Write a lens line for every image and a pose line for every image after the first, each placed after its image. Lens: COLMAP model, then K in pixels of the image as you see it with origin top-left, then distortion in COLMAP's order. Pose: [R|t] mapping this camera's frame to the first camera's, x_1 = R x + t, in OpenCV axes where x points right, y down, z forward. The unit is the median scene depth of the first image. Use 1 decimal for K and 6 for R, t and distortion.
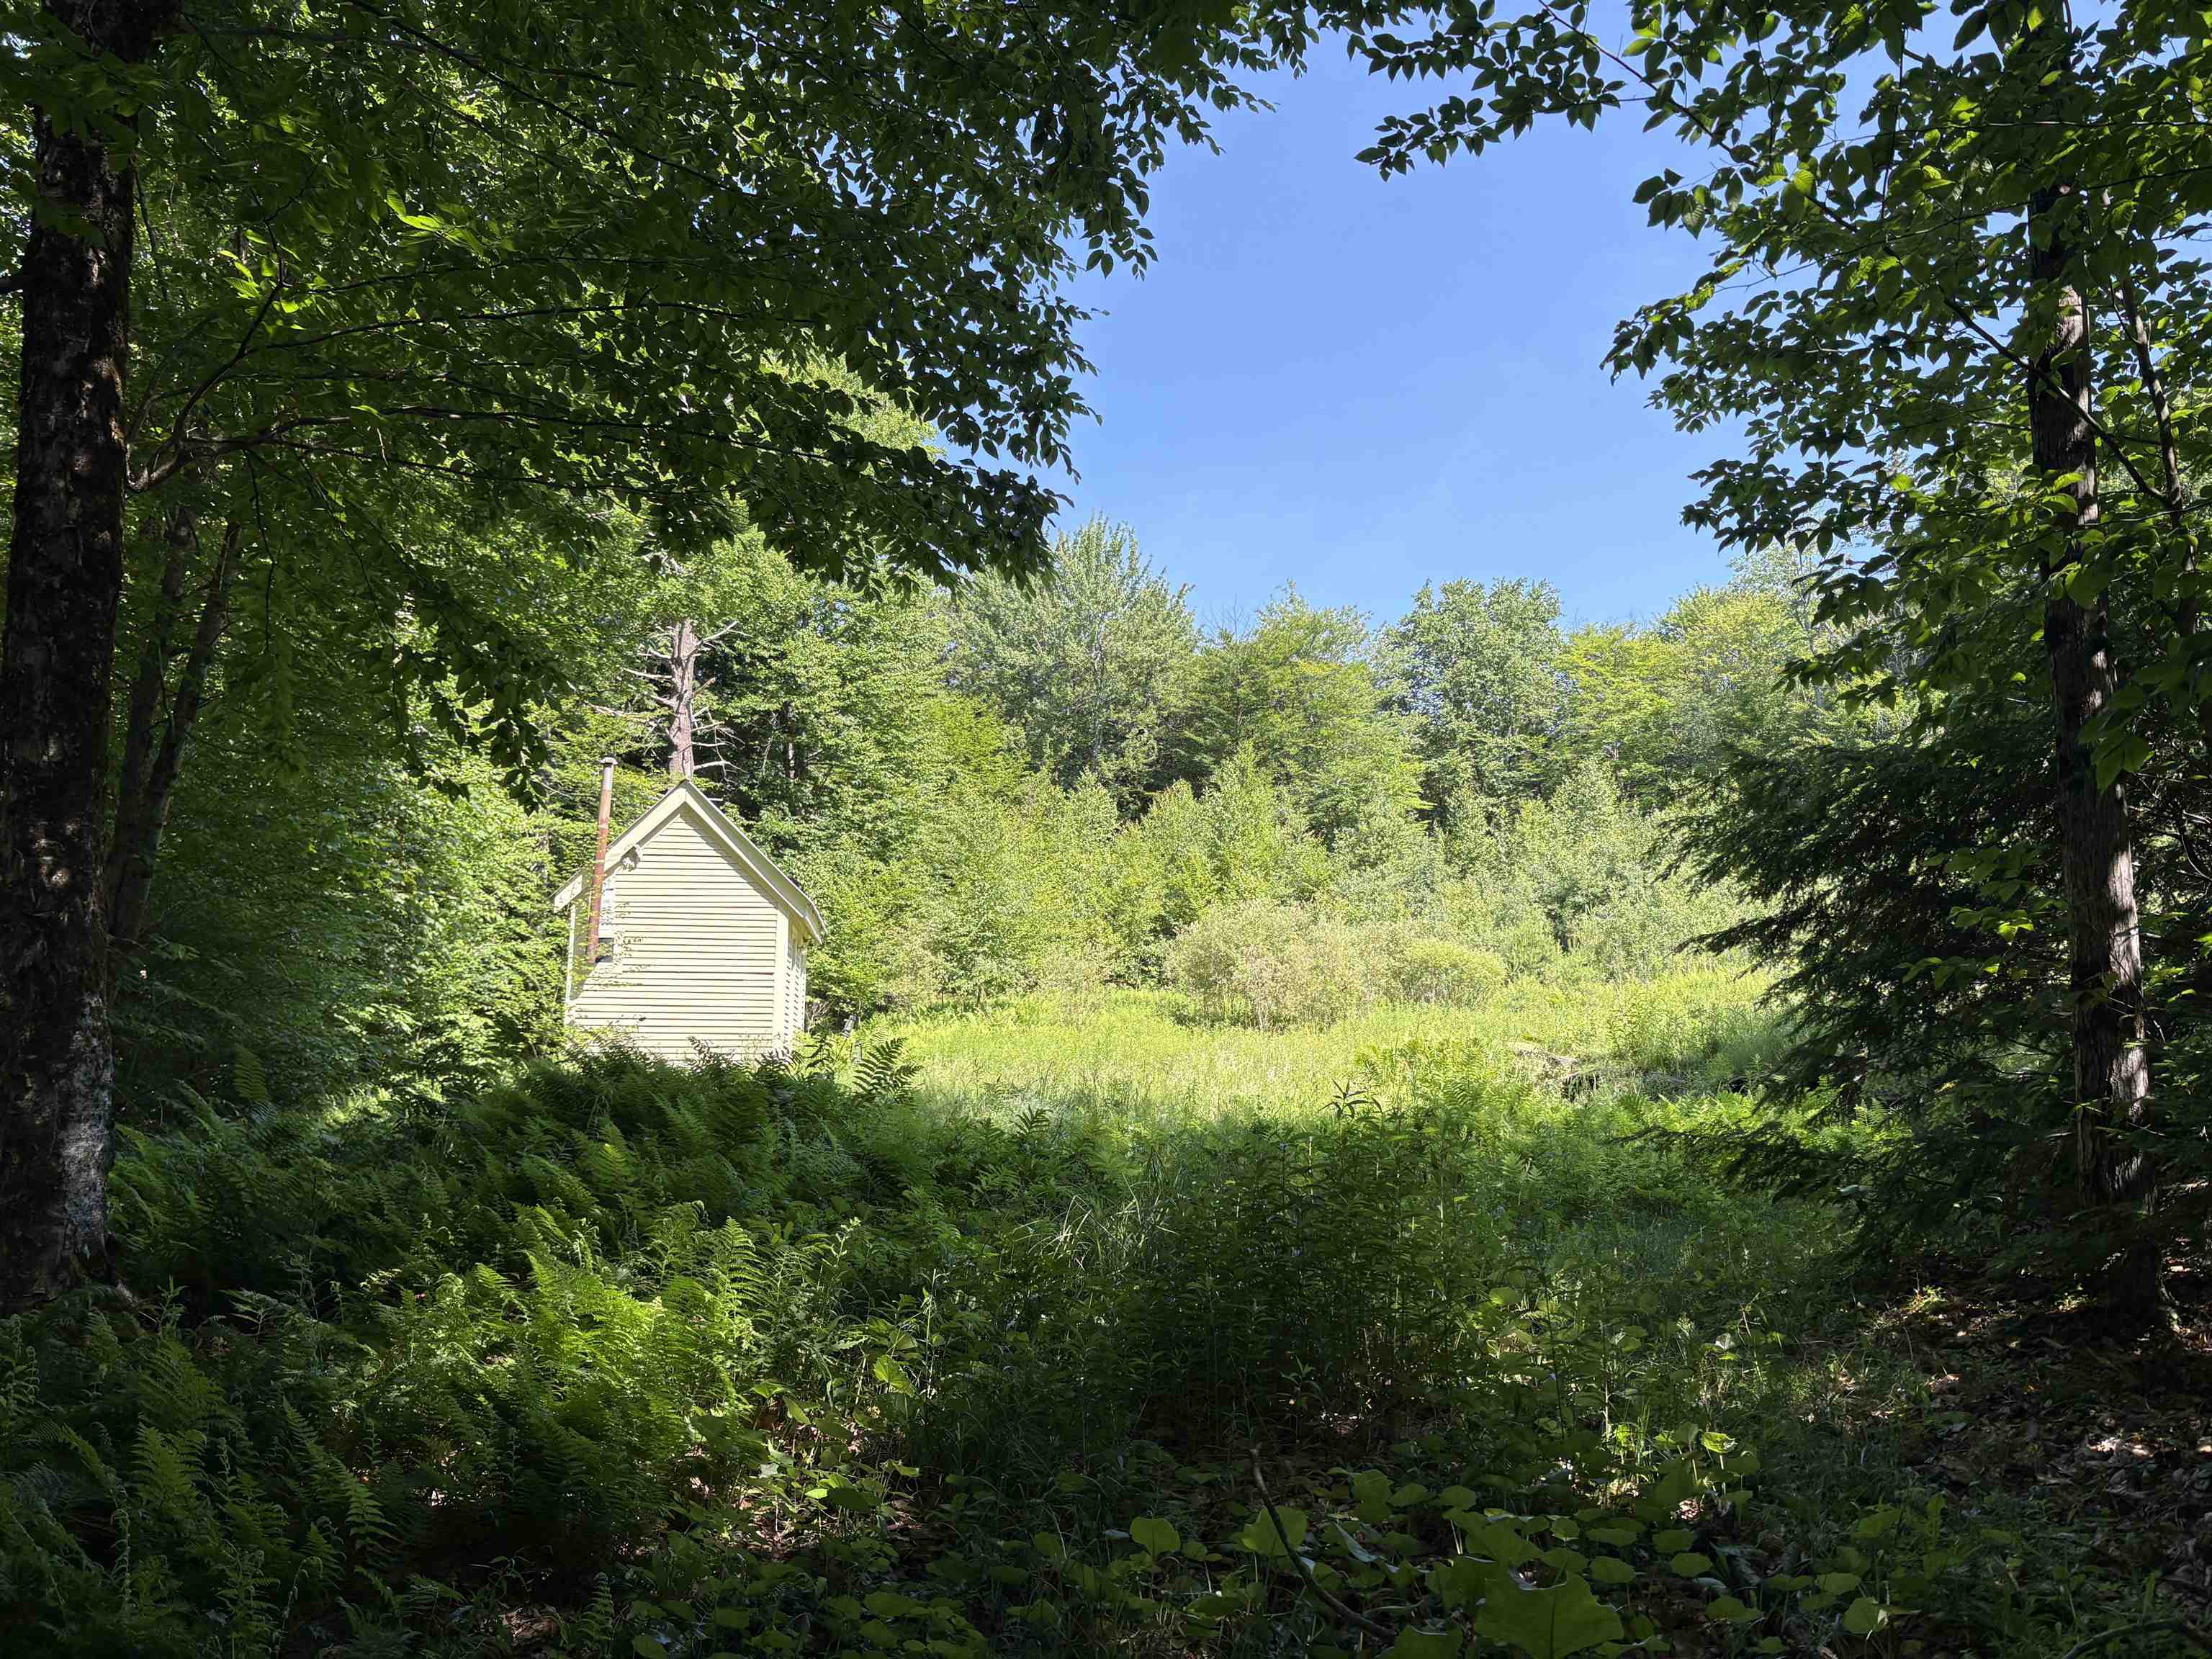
lens RADIAL K [[1666.7, 0, 1105.9], [0, 1666.7, 836.1], [0, 0, 1]] dist [0.012093, -0.007961]
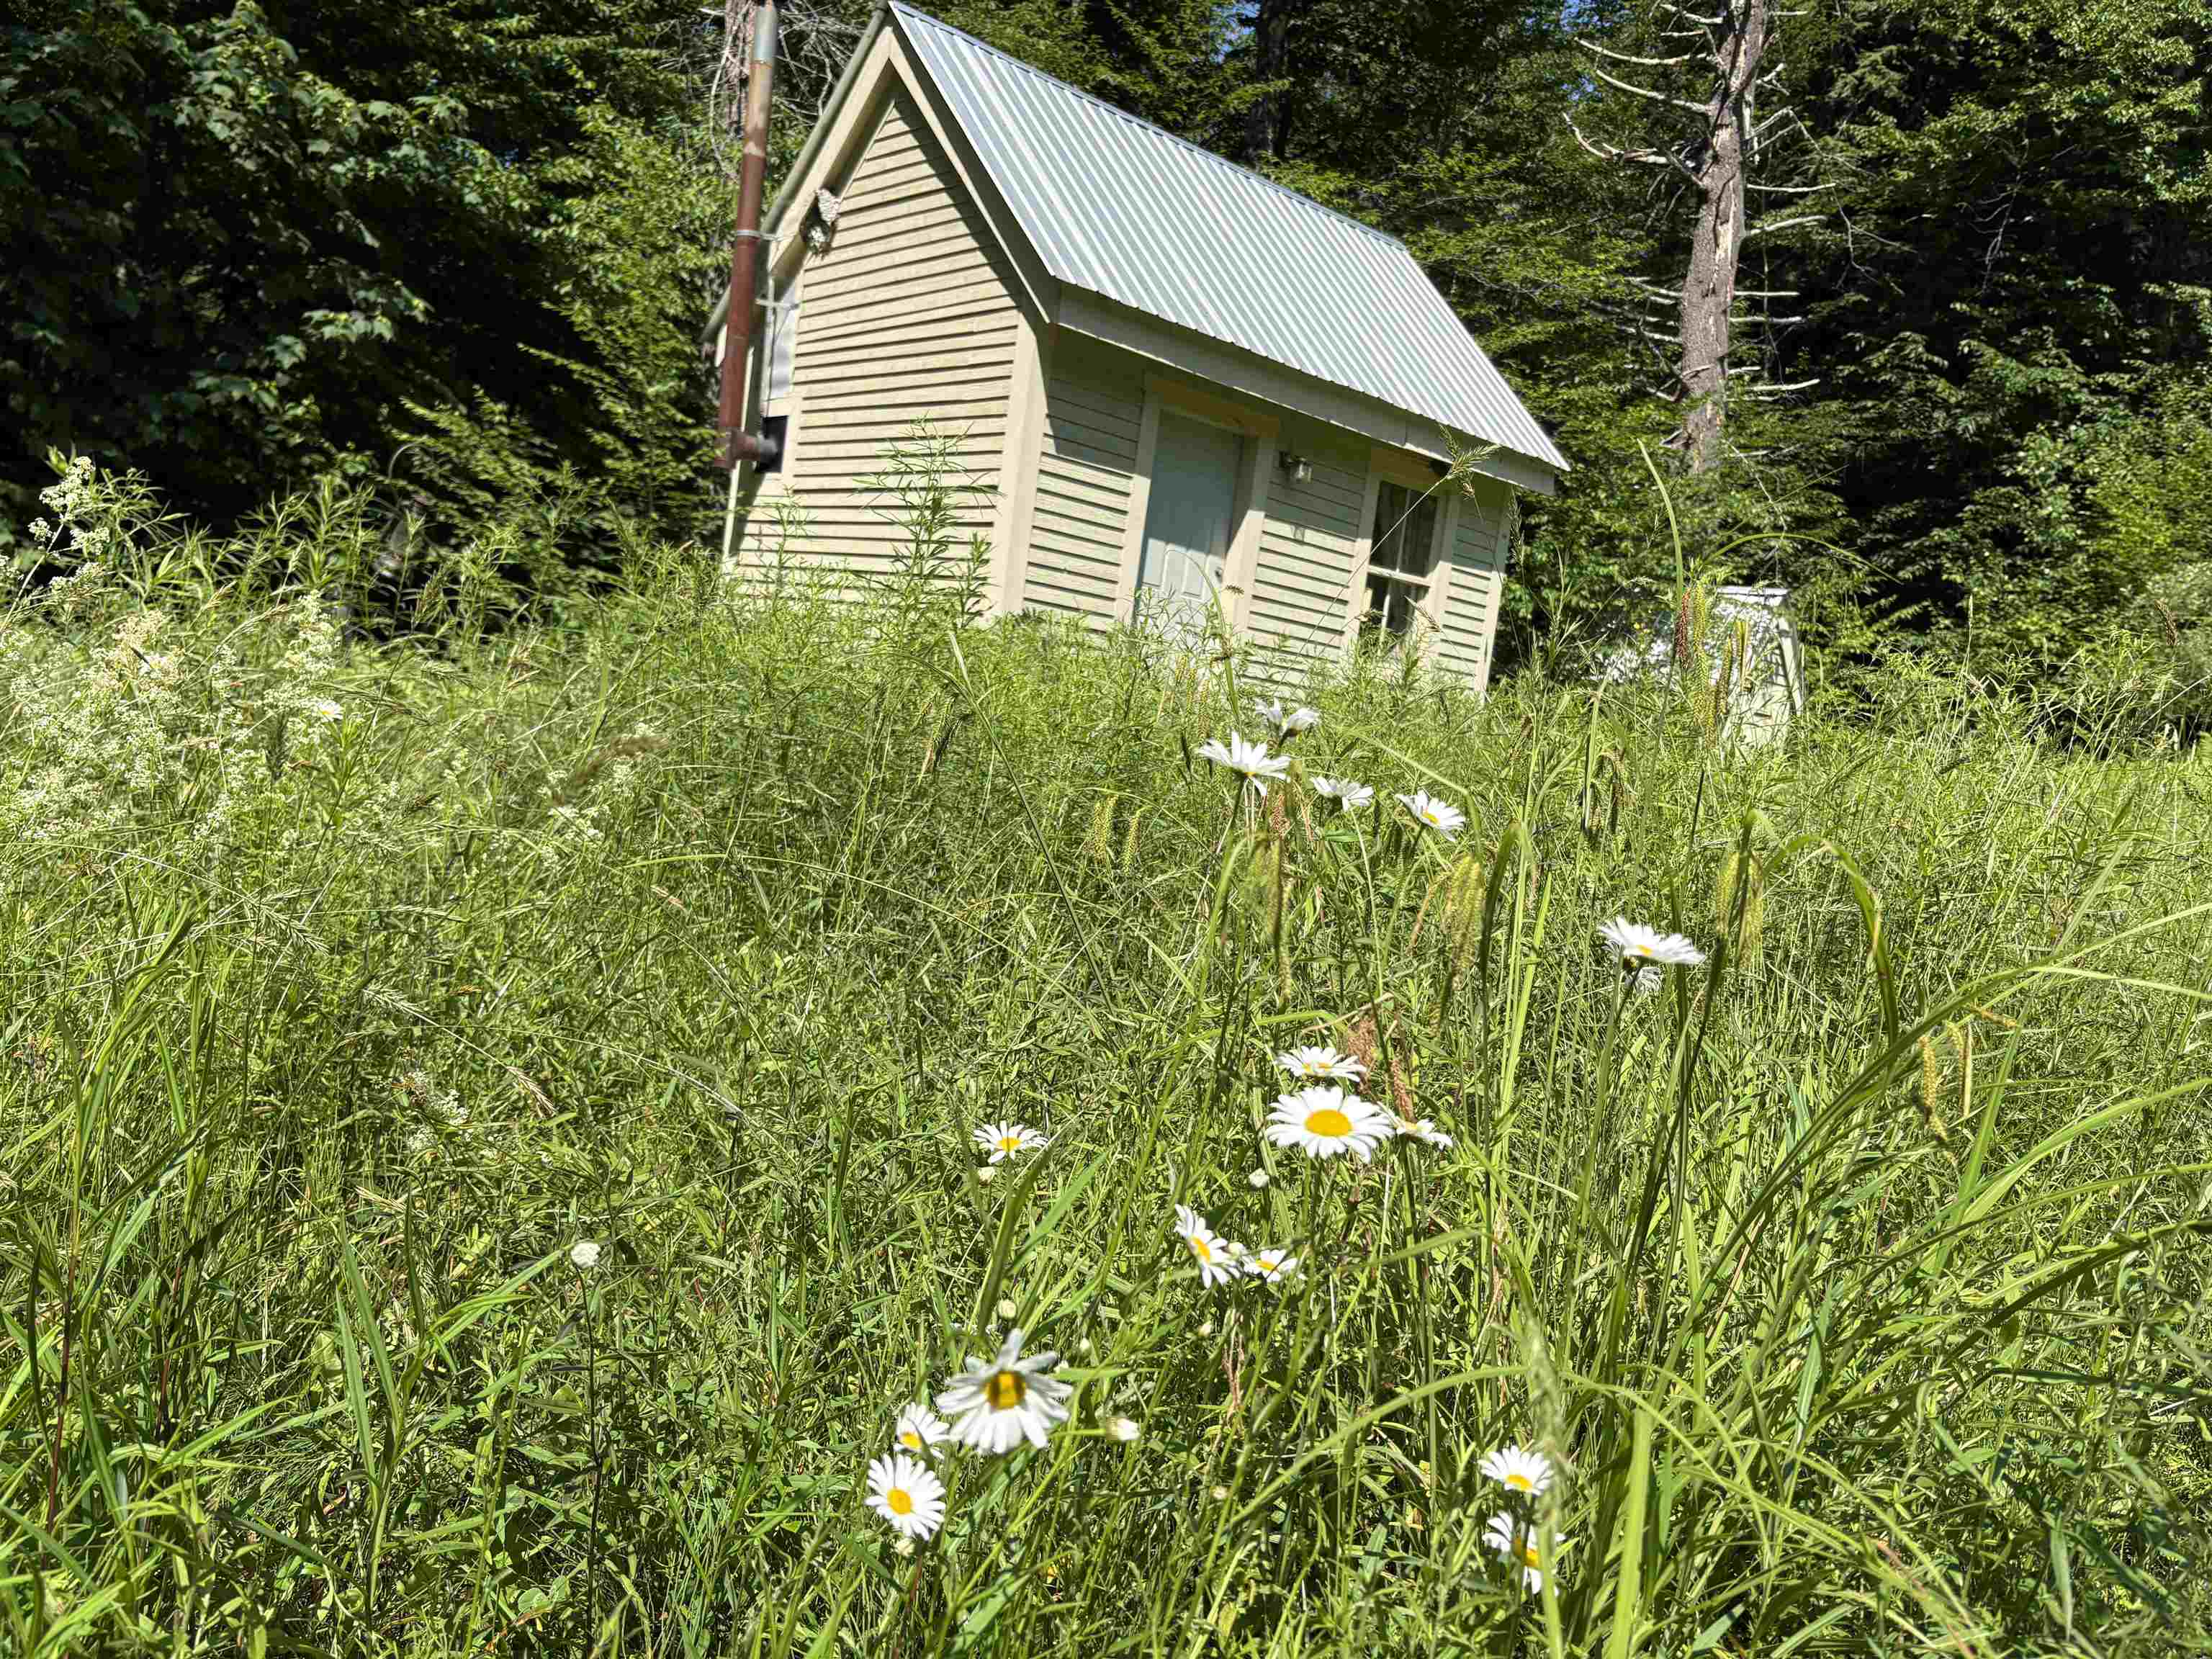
lens RADIAL K [[1666.7, 0, 1112.9], [0, 1666.7, 841.1], [0, 0, 1]] dist [0.012093, -0.007961]
pose [[0.581766, 0.132484, -0.802494, 0.041890], [-0.008433, 0.987574, 0.156925, 0.034225], [0.813312, -0.084526, 0.575655, 0.275601]]
